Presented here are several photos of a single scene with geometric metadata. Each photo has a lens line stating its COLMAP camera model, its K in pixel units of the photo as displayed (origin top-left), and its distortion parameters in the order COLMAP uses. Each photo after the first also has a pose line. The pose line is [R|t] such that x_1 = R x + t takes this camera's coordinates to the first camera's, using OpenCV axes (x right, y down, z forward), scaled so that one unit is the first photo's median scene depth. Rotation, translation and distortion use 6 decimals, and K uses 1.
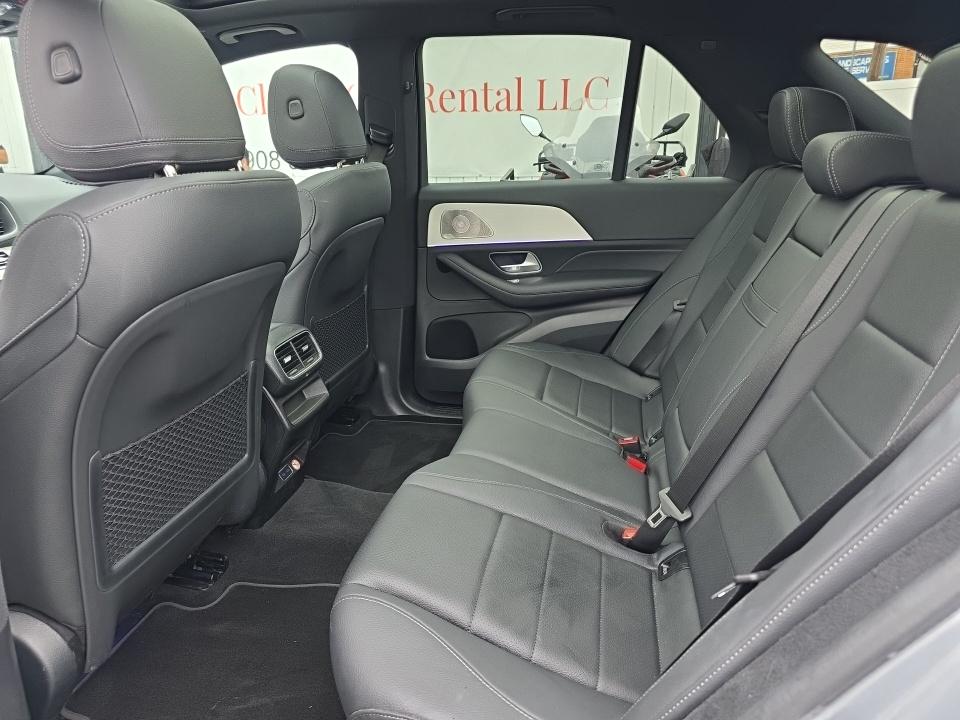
lens RADIAL K [[648.6, 0, 477.4], [0, 648.6, 385.8], [0, 0, 1]] dist [0.045765, -0.046727]
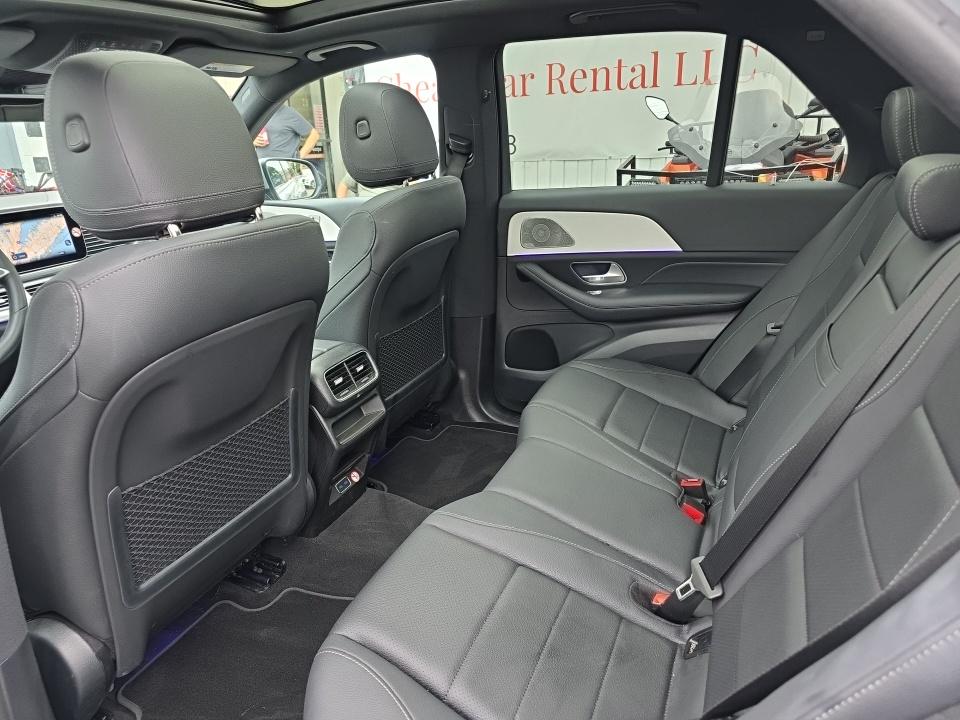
lens RADIAL K [[648.6, 0, 467.2], [0, 648.6, 386.8], [0, 0, 1]] dist [0.045765, -0.046727]
pose [[0.975079, 0.048629, -0.216461, 0.128891], [-0.041375, 0.998424, 0.037923, -0.079073], [0.217964, -0.028021, 0.975554, 0.045705]]
